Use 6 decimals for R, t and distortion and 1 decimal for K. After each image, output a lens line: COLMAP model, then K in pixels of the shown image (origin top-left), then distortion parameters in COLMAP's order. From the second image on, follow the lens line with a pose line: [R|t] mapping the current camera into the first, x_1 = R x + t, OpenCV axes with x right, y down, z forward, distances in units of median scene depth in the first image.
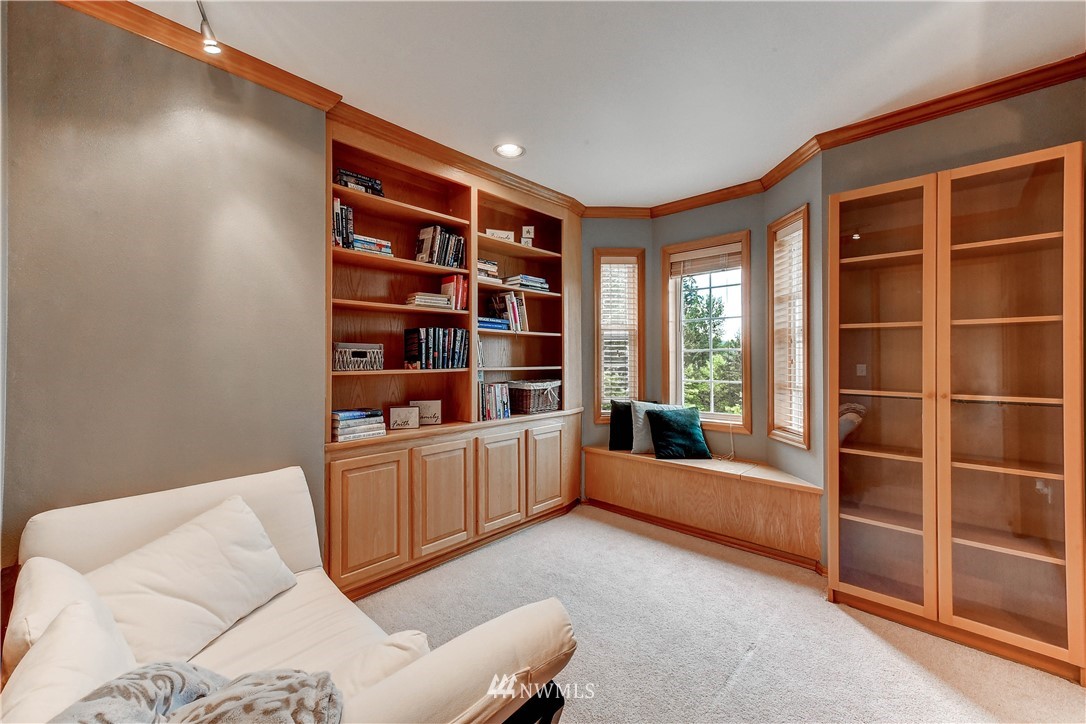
lens RADIAL K [[438.5, 0, 545.5], [0, 438.5, 355.8], [0, 0, 1]] dist [0.008732, 0.000120]
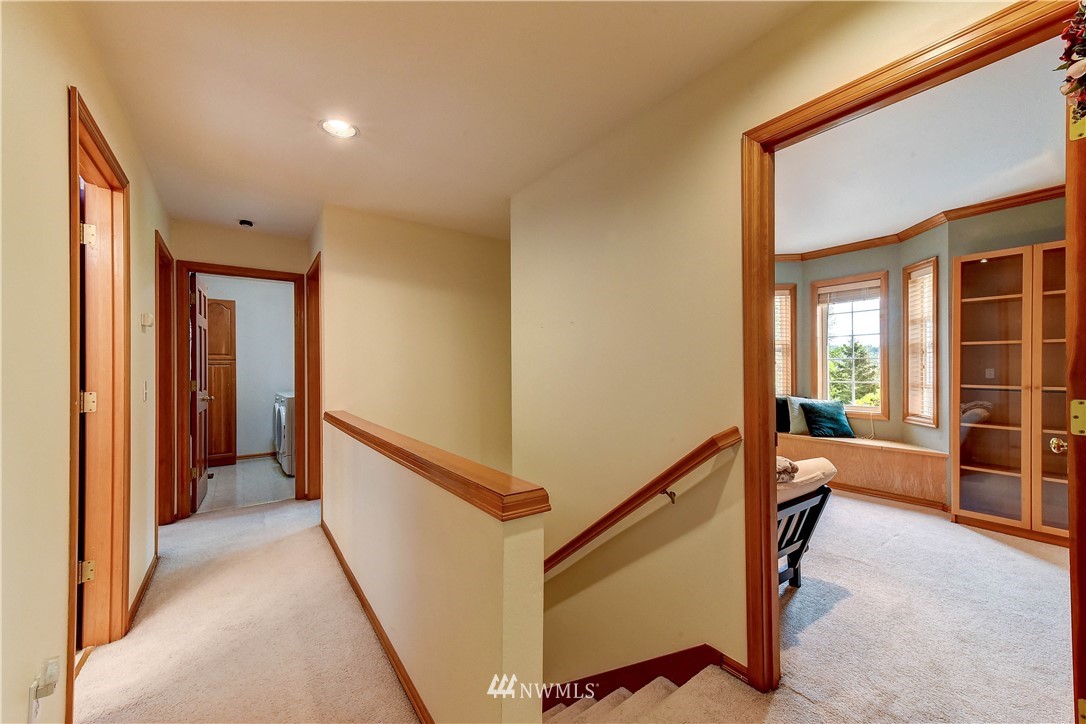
lens RADIAL K [[430.8, 0, 551.4], [0, 430.8, 369.3], [0, 0, 1]] dist [0.013221, 0.000005]
pose [[0.981737, -0.006323, -0.190137, -0.324279], [0.008773, 0.999889, 0.012047, -0.006148], [0.190040, -0.013495, 0.981684, -0.558588]]
